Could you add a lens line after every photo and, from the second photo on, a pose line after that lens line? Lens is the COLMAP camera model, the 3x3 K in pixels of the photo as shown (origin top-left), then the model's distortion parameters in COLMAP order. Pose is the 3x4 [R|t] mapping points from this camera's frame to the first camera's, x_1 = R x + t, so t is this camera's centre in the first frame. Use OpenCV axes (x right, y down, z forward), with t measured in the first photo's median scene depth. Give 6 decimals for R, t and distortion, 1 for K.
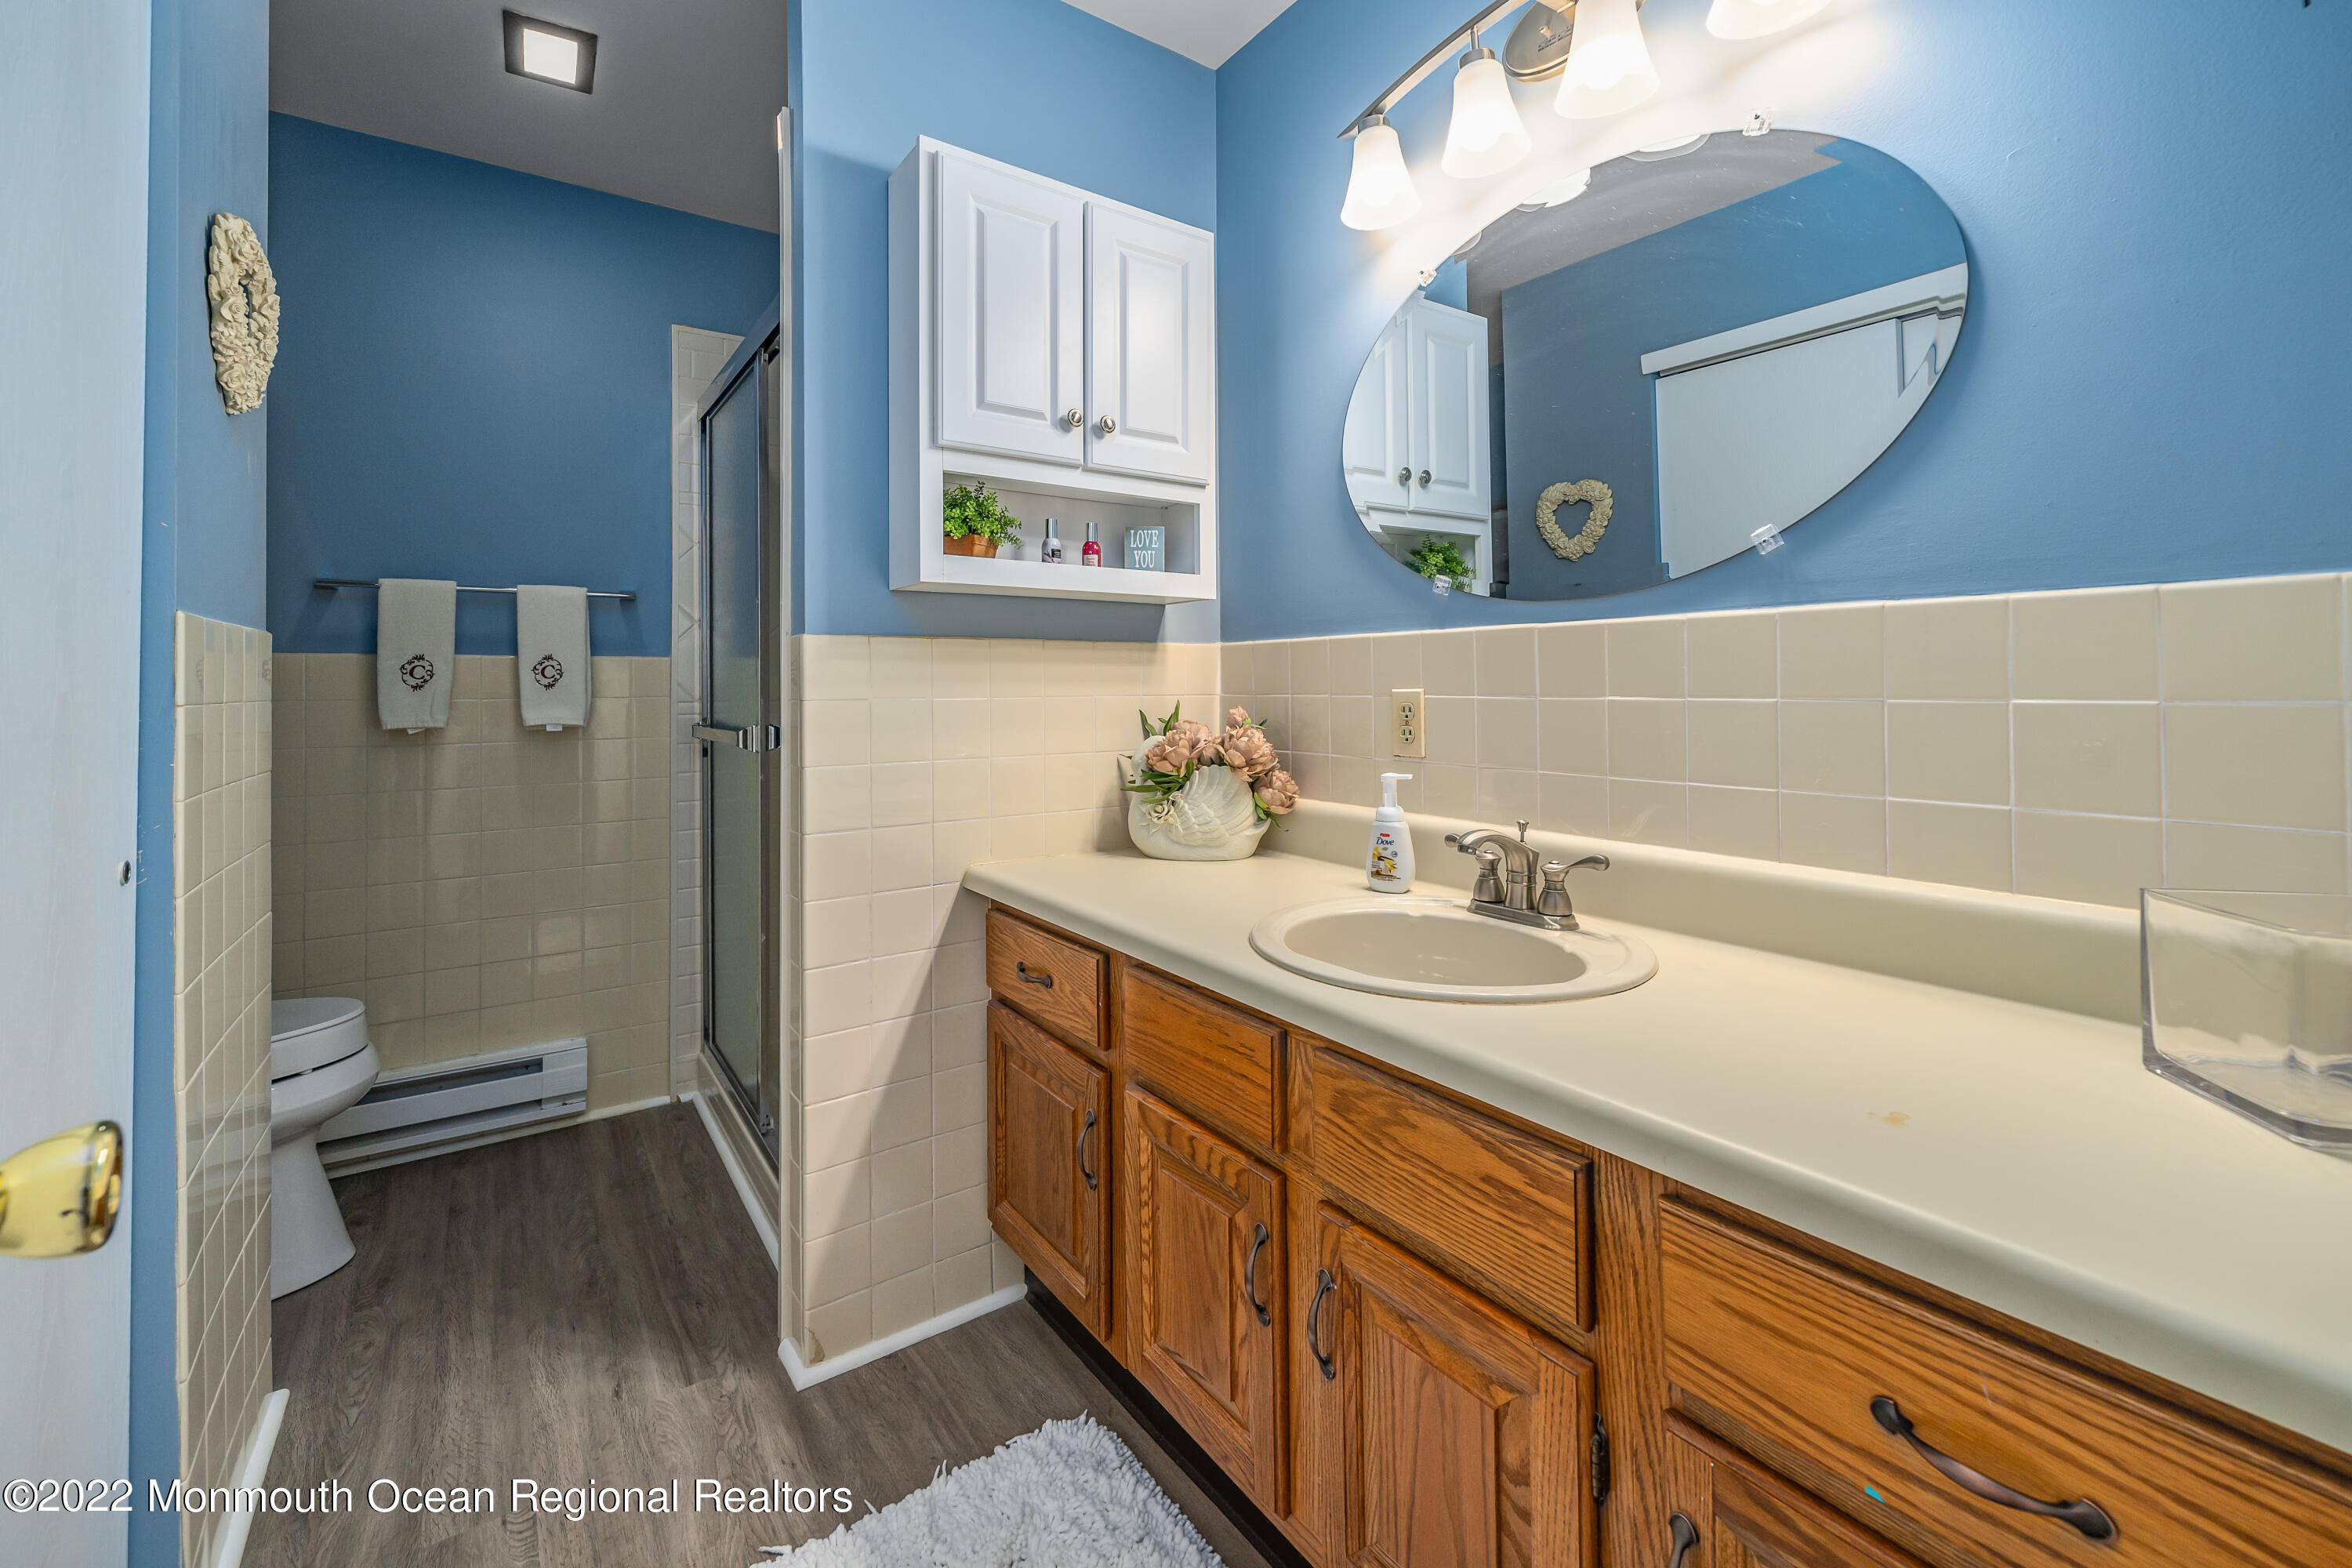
lens RADIAL K [[959.8, 0, 1155.5], [0, 959.8, 677.8], [0, 0, 1]] dist [-0.000127, 0.000021]
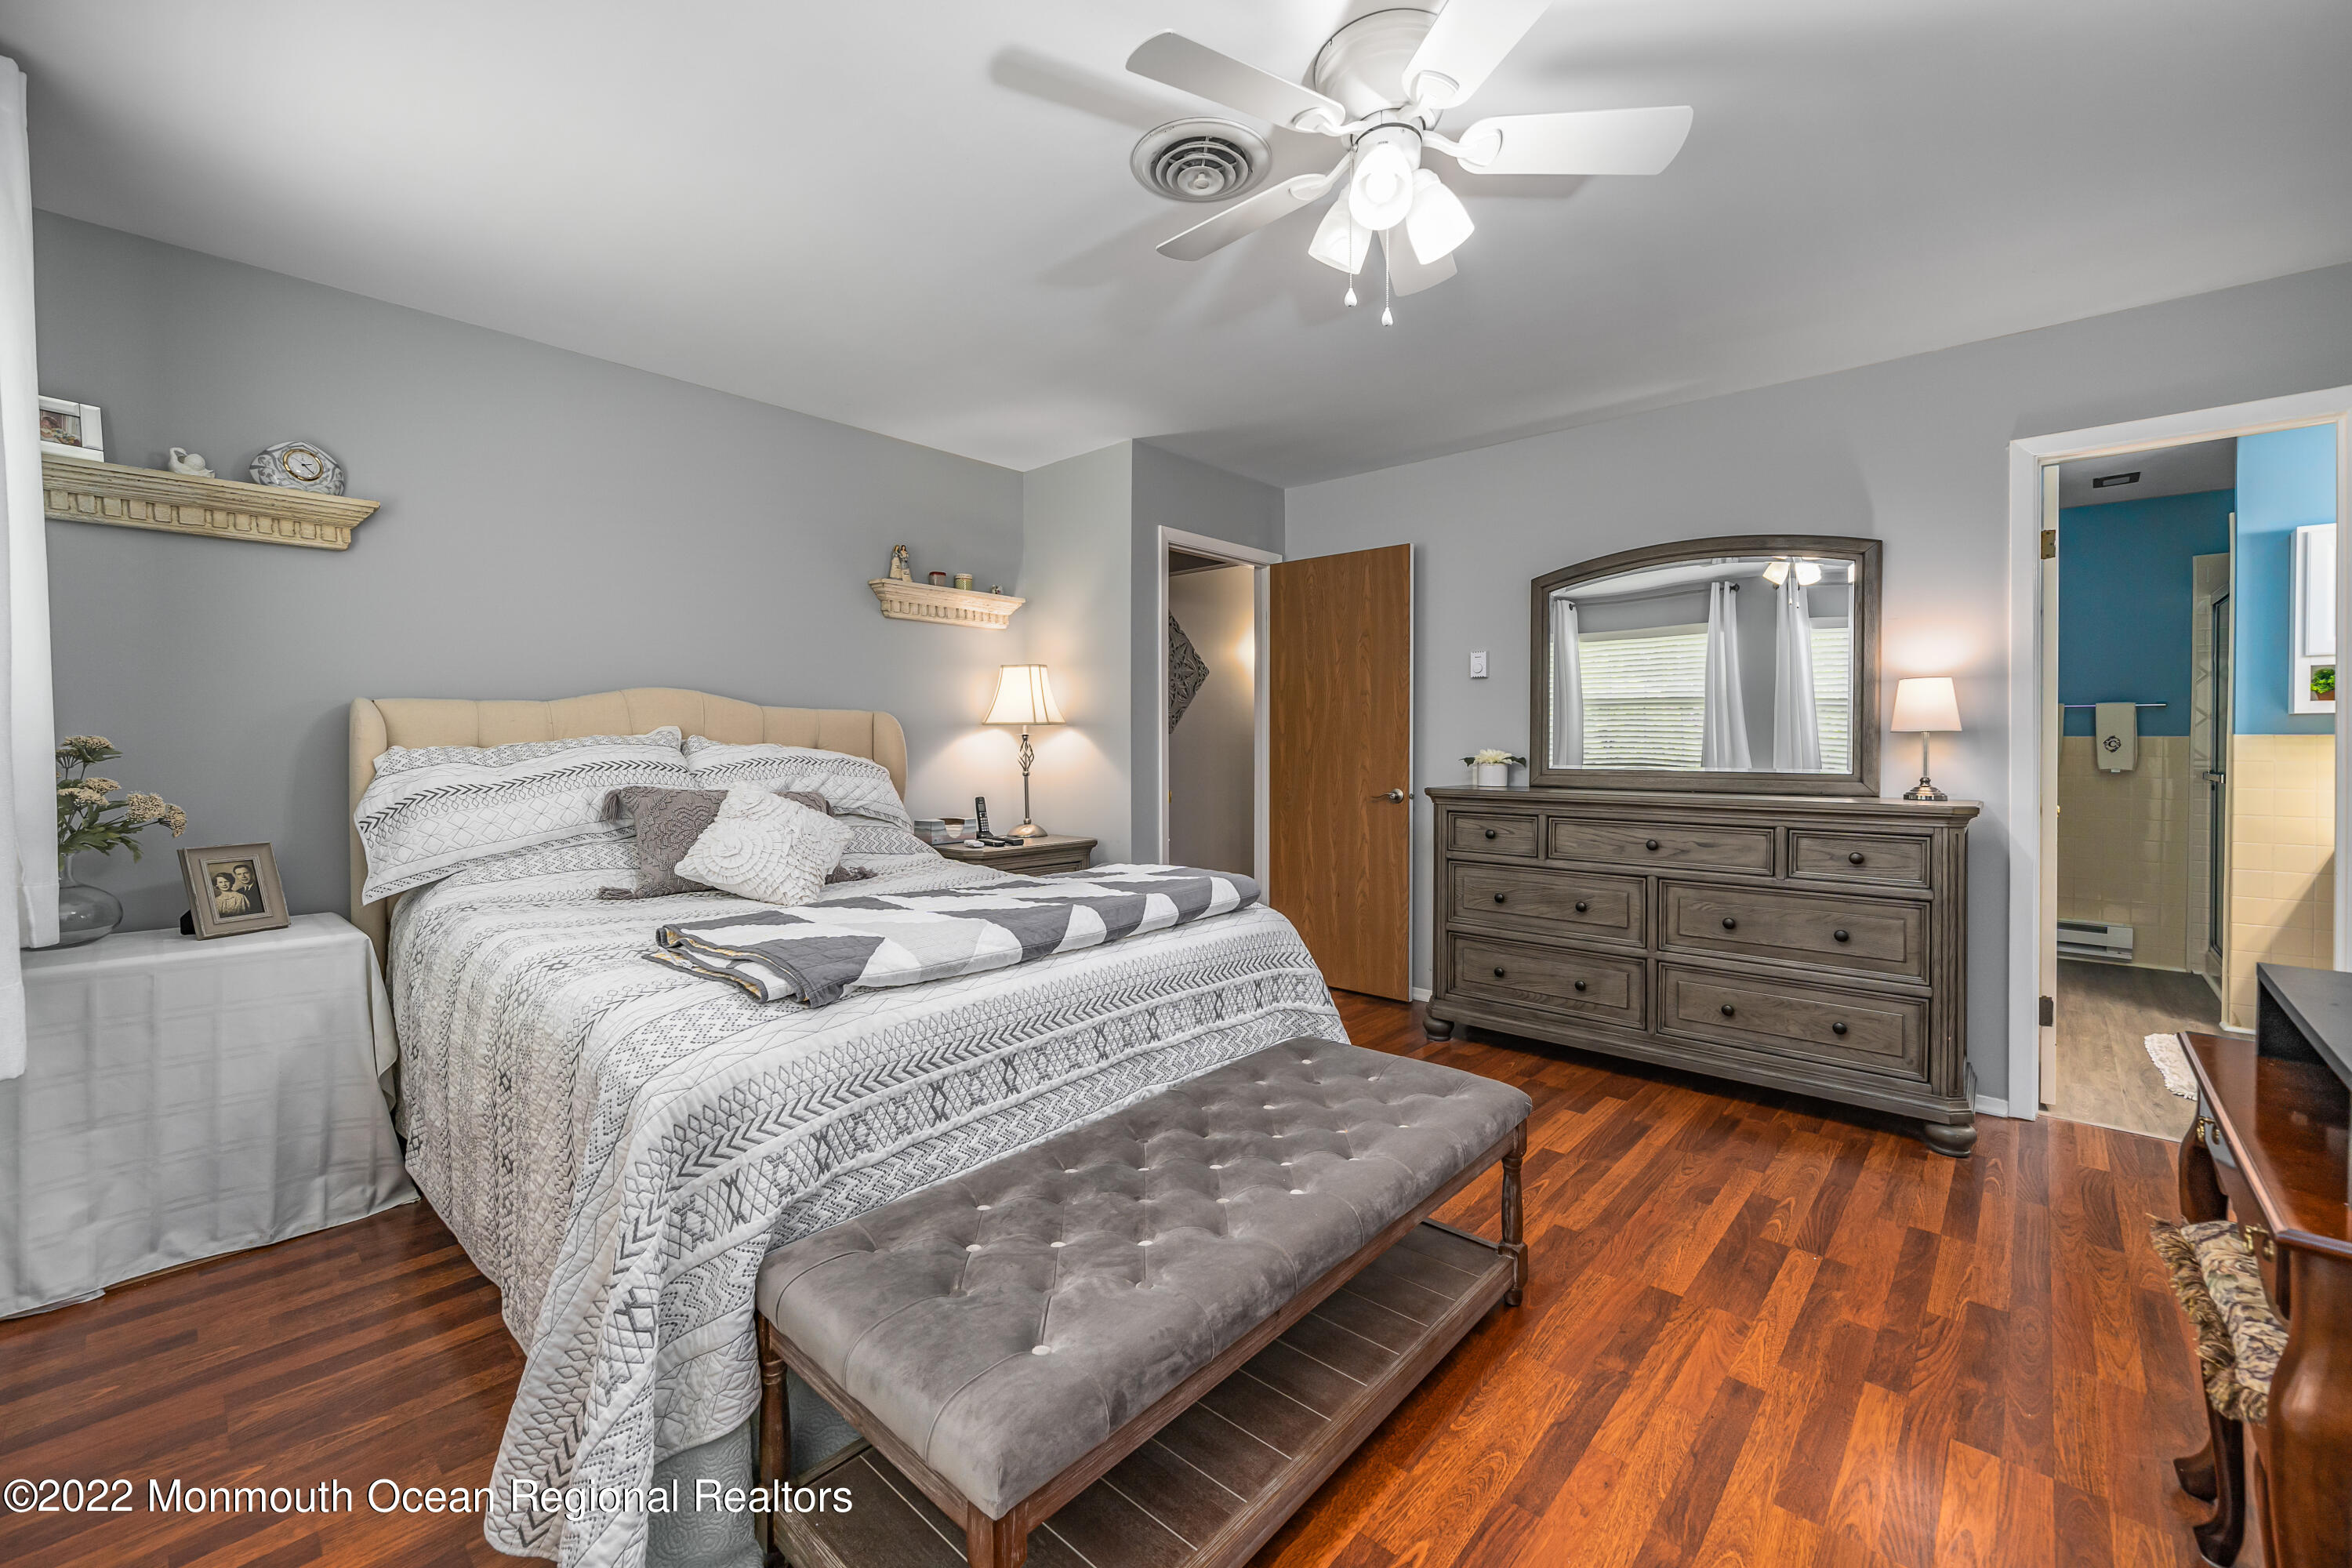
lens RADIAL K [[959.8, 0, 1165.4], [0, 959.8, 751.2], [0, 0, 1]] dist [-0.000127, 0.000021]
pose [[0.222966, 0.016101, -0.974693, 0.975233], [0.005260, 0.999829, 0.017720, -0.039672], [0.974812, -0.009078, 0.222844, -1.524388]]
